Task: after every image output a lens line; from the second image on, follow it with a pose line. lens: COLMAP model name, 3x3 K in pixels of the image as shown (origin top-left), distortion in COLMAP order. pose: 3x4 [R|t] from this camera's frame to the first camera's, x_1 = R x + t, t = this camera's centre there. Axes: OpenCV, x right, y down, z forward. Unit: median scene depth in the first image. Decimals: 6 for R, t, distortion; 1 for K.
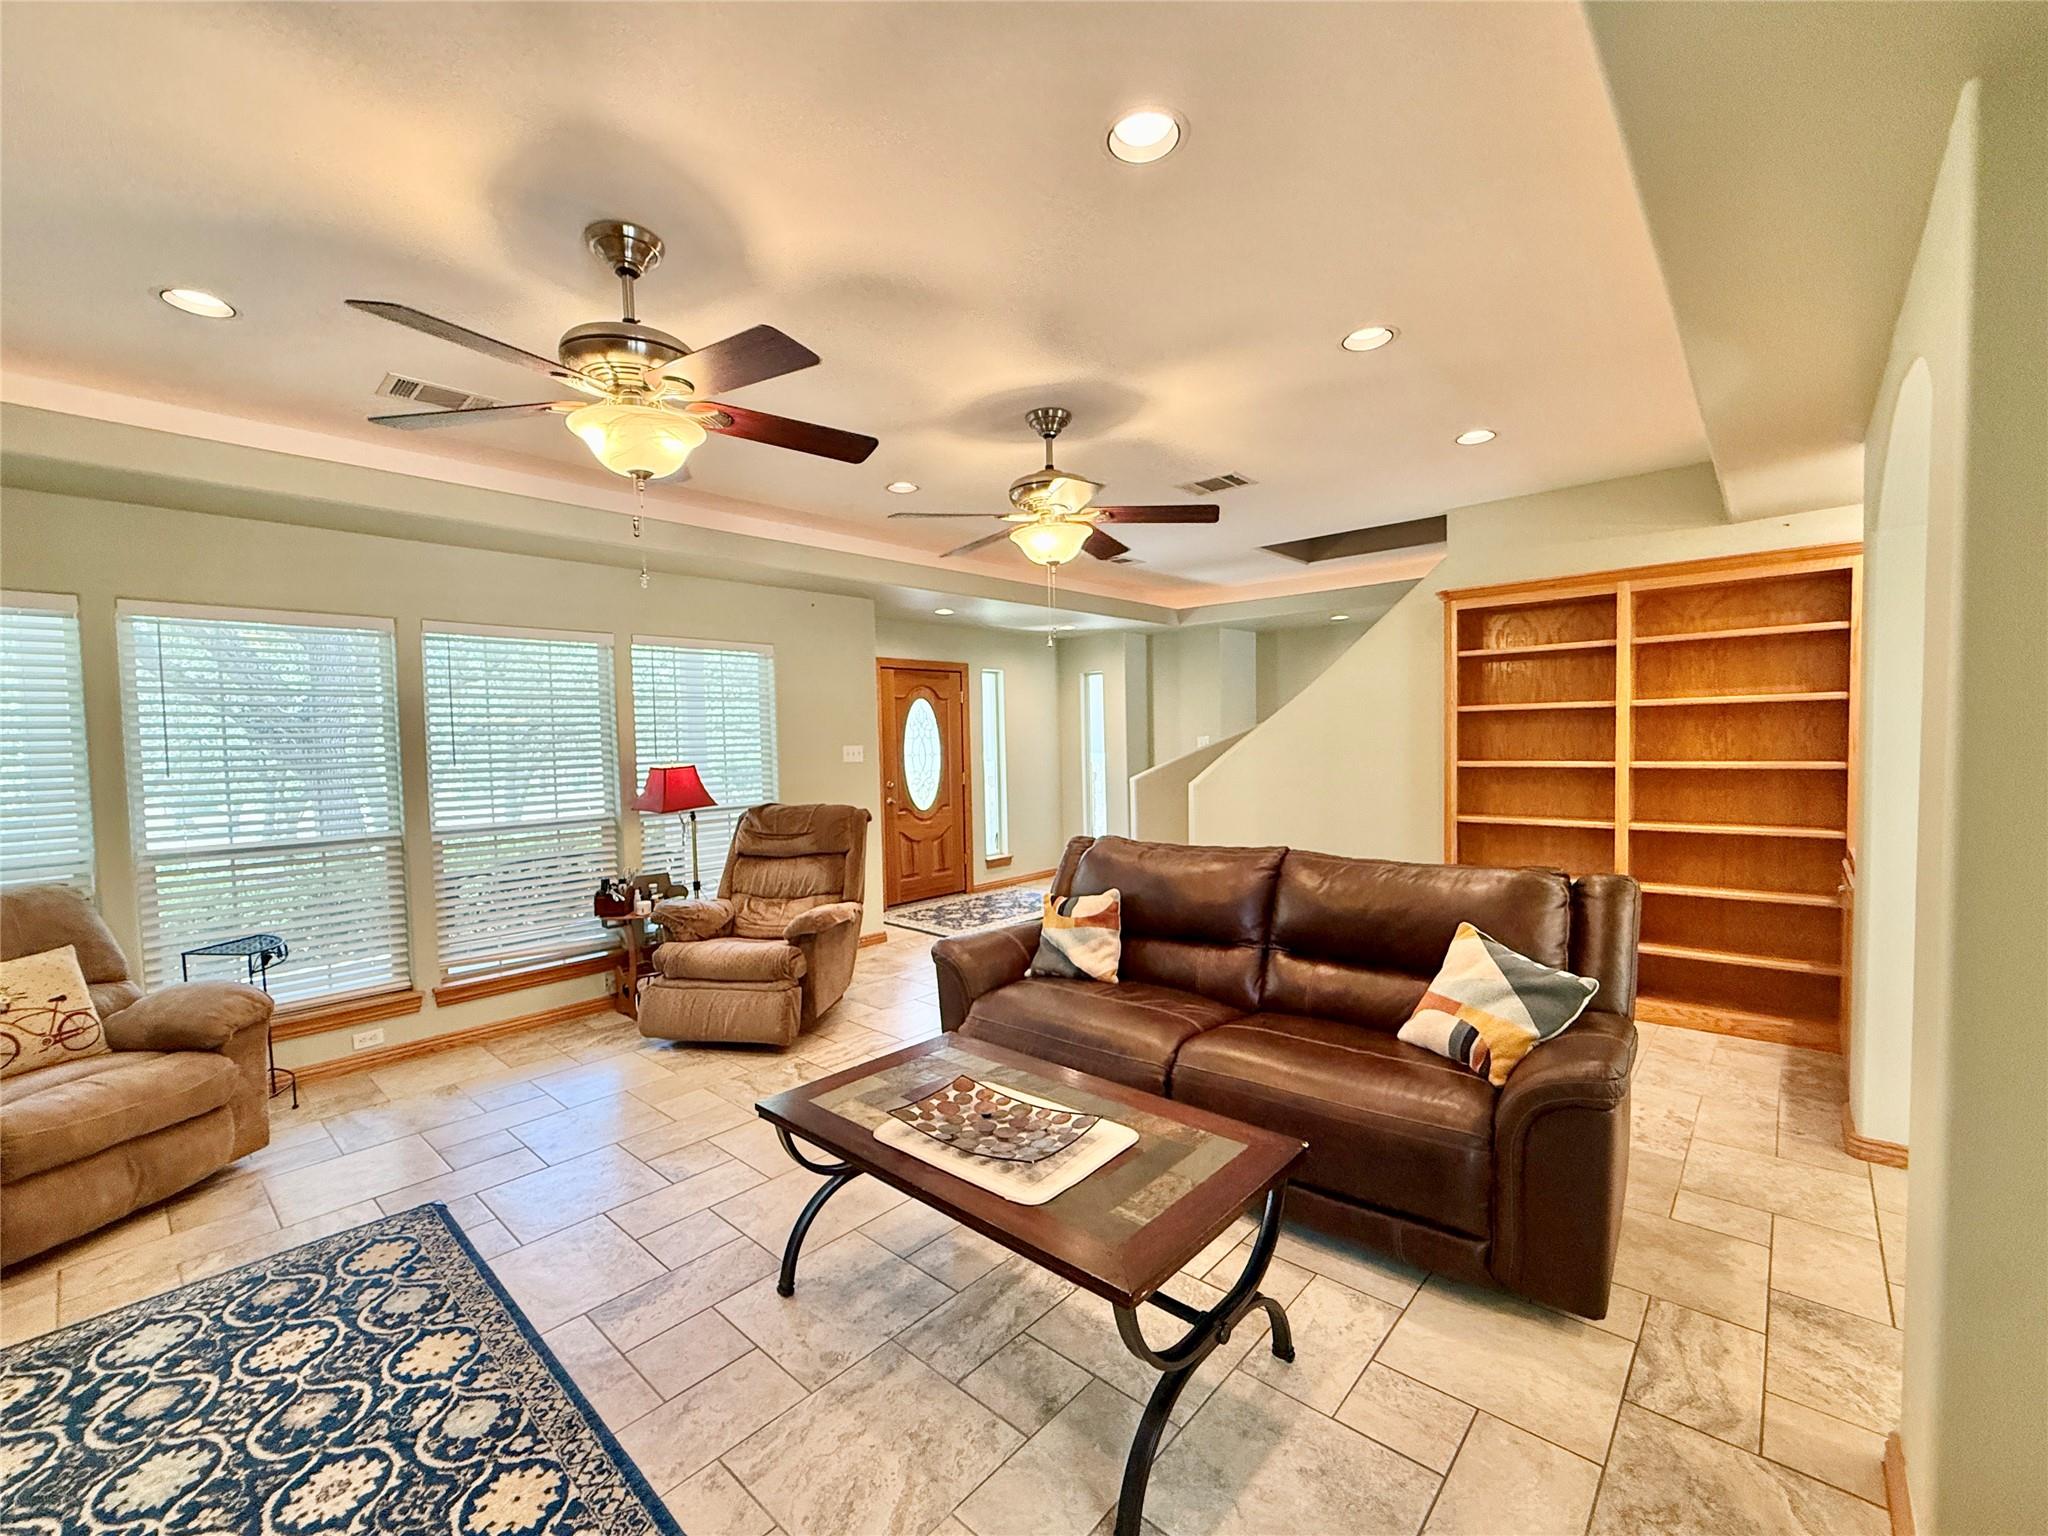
lens RADIAL K [[850.3, 0, 1024.0], [0, 850.3, 768.0], [0, 0, 1]] dist [0.001470, -0.000169]
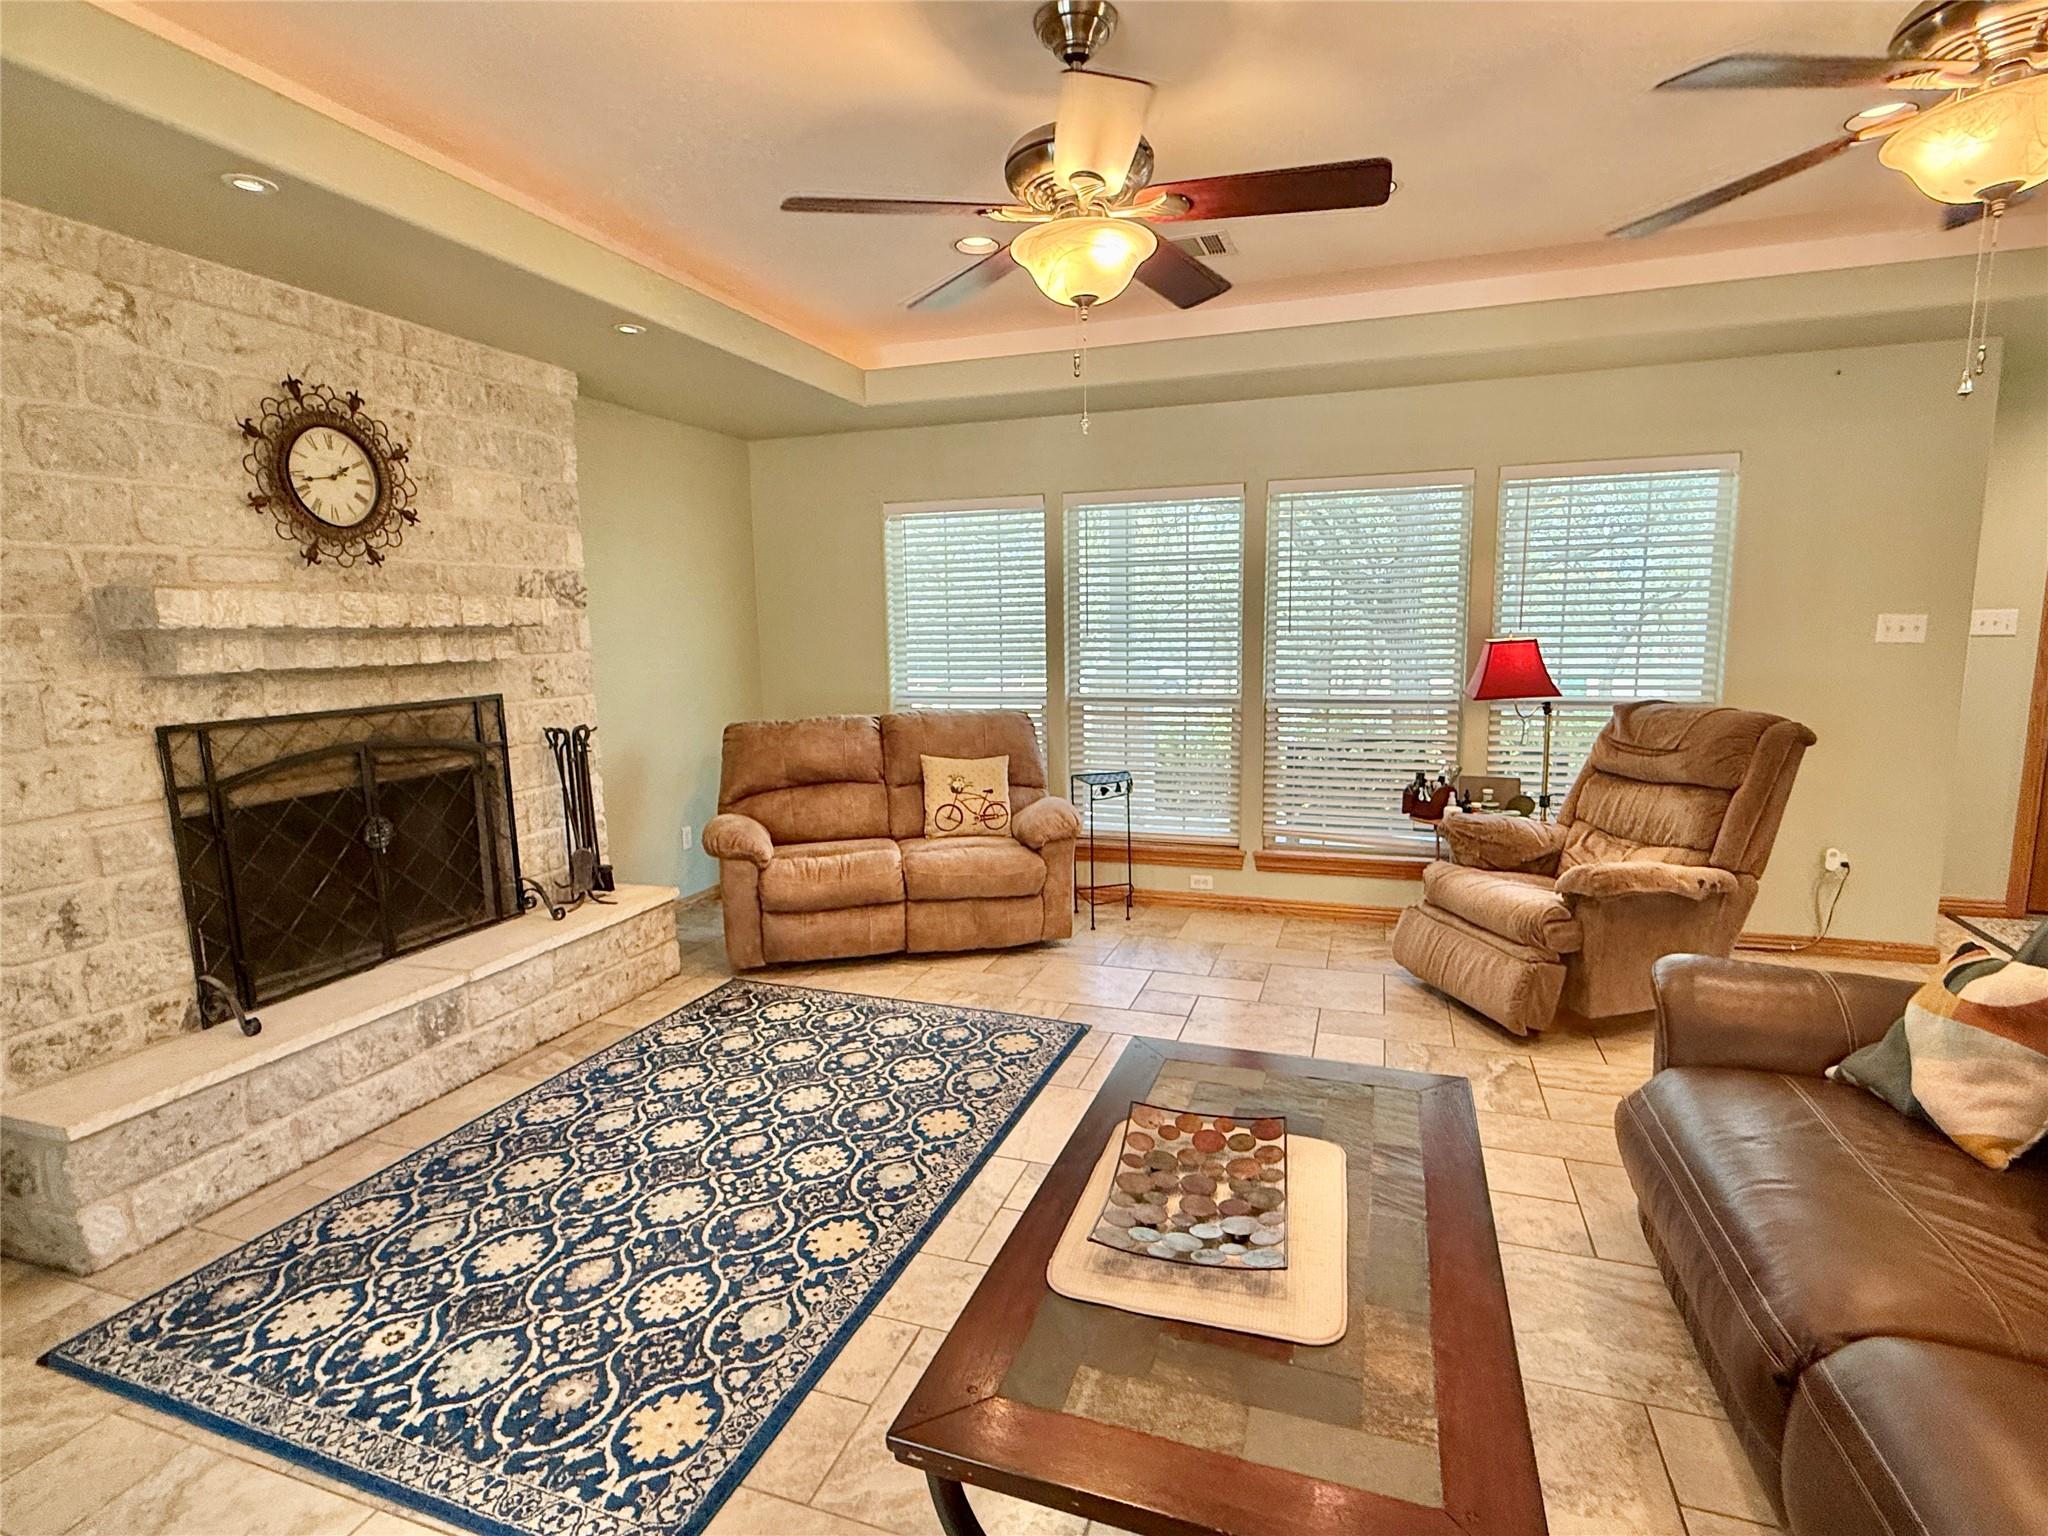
lens RADIAL K [[1005.6, 0, 1024.0], [0, 1005.6, 768.0], [0, 0, 1]] dist [-0.002049, 0.000072]
pose [[0.391903, 0.145369, -0.908449, 0.338801], [-0.026721, 0.988820, 0.146703, -0.012208], [0.919618, -0.033219, 0.391406, 0.333461]]
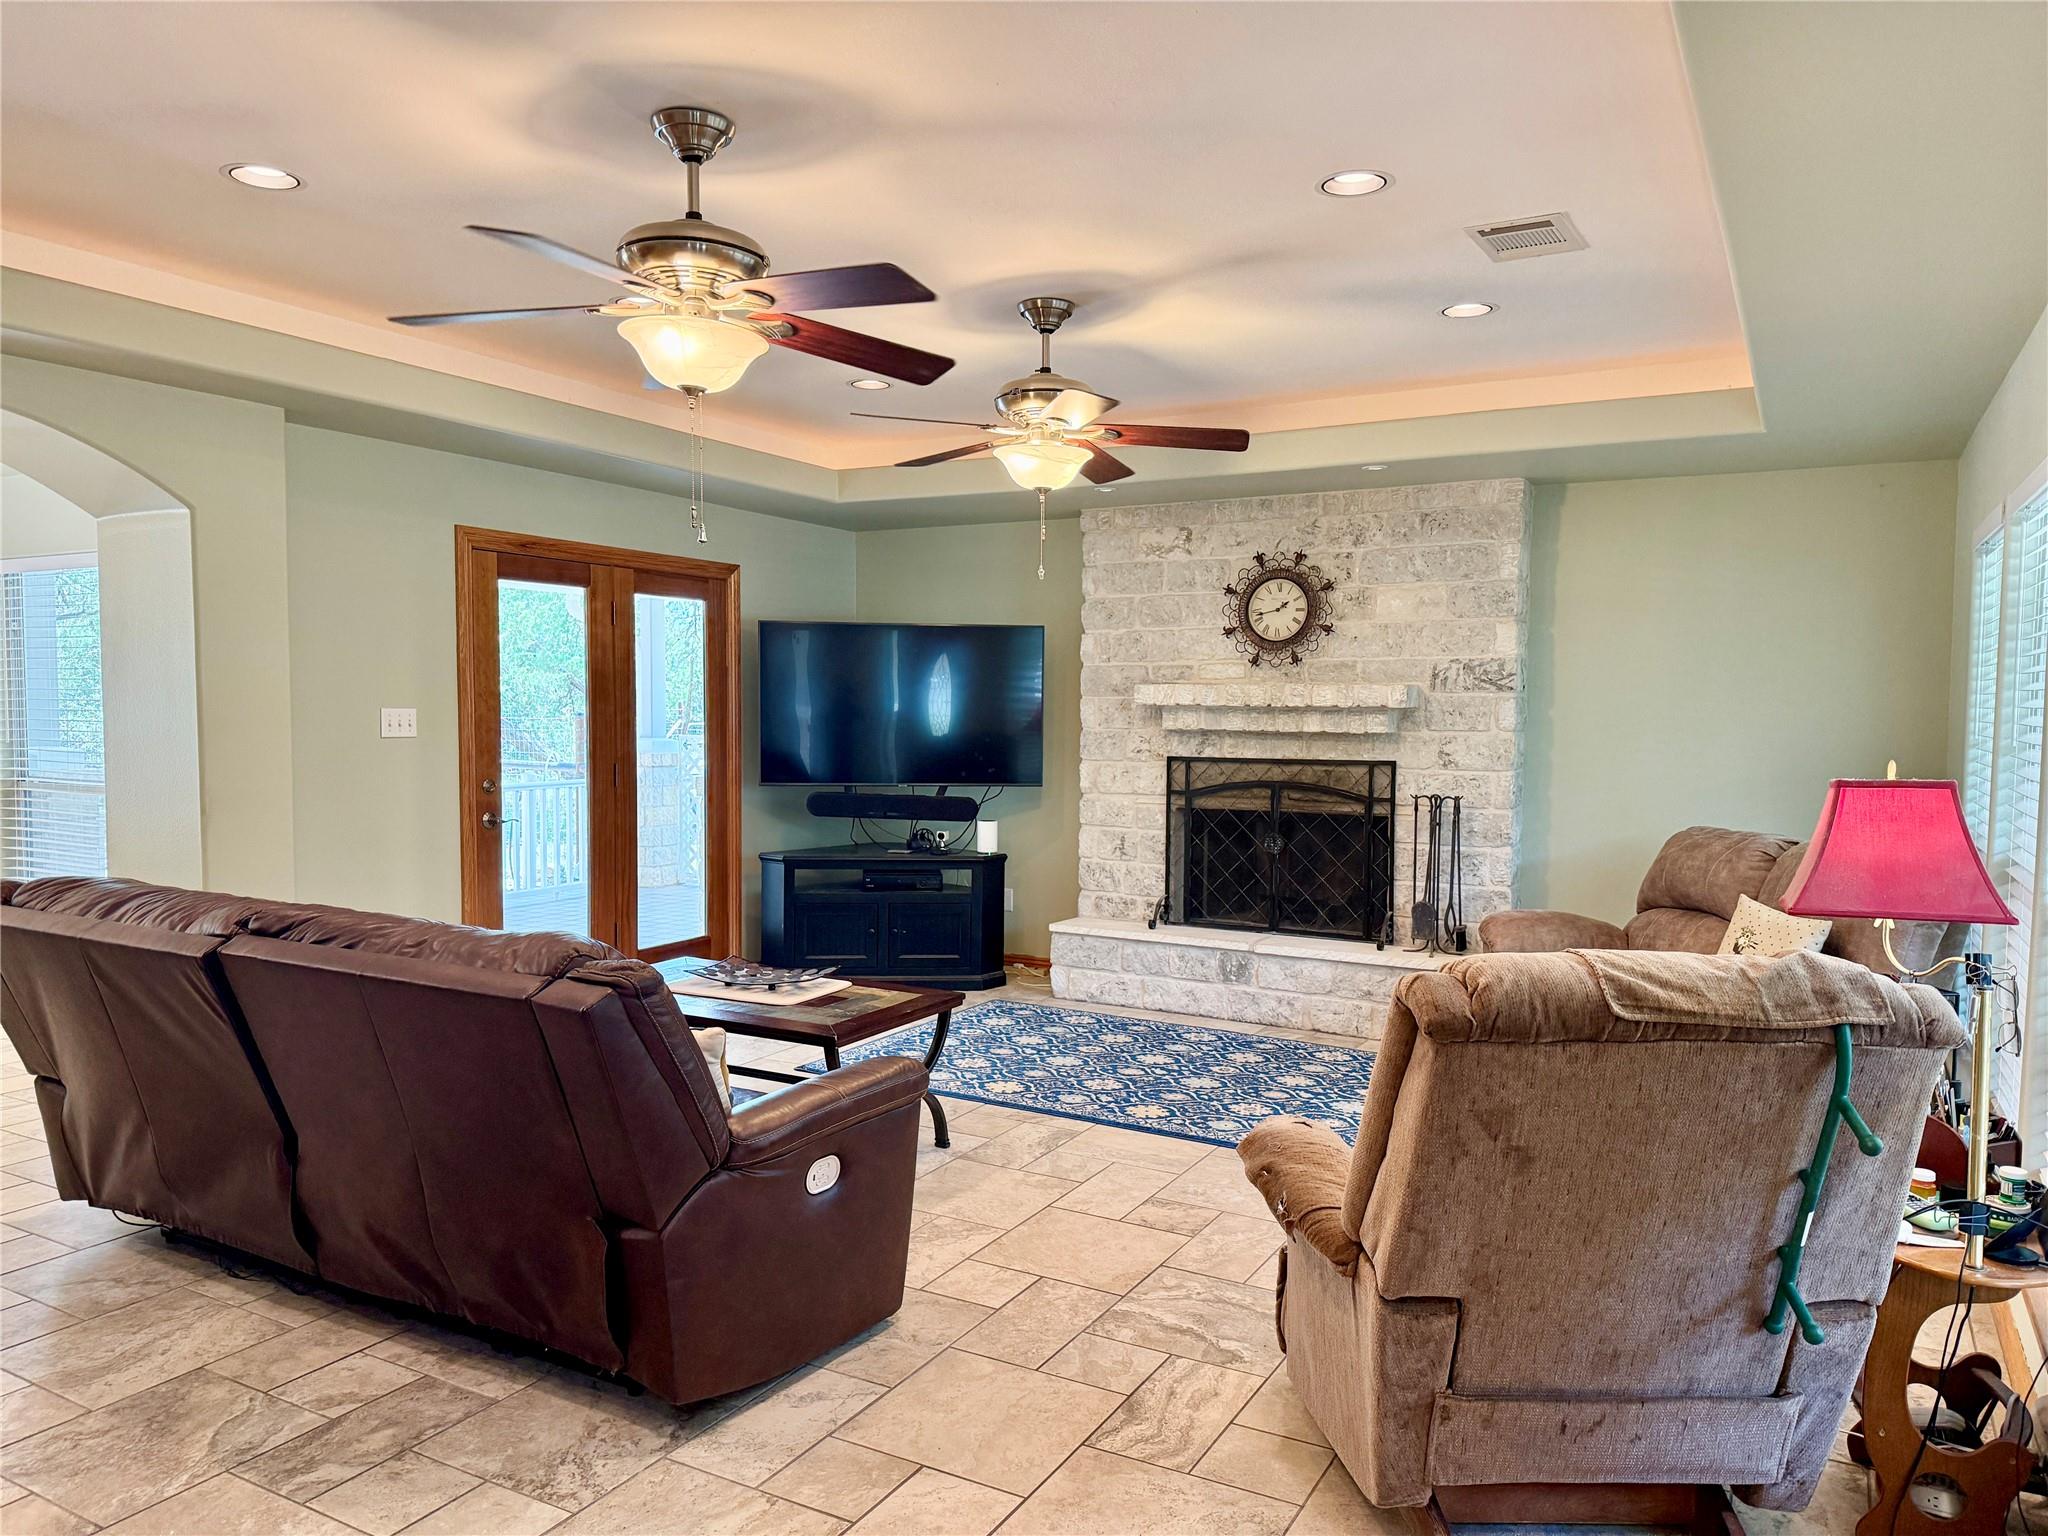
lens RADIAL K [[1429.3, 0, 1024.0], [0, 1429.3, 768.0], [0, 0, 1]] dist [0.006519, 0.000423]
pose [[-0.974525, 0.026264, -0.222736, 0.037087], [0.006331, 0.995945, 0.089741, -0.081796], [0.224189, 0.086045, -0.970740, 1.971049]]
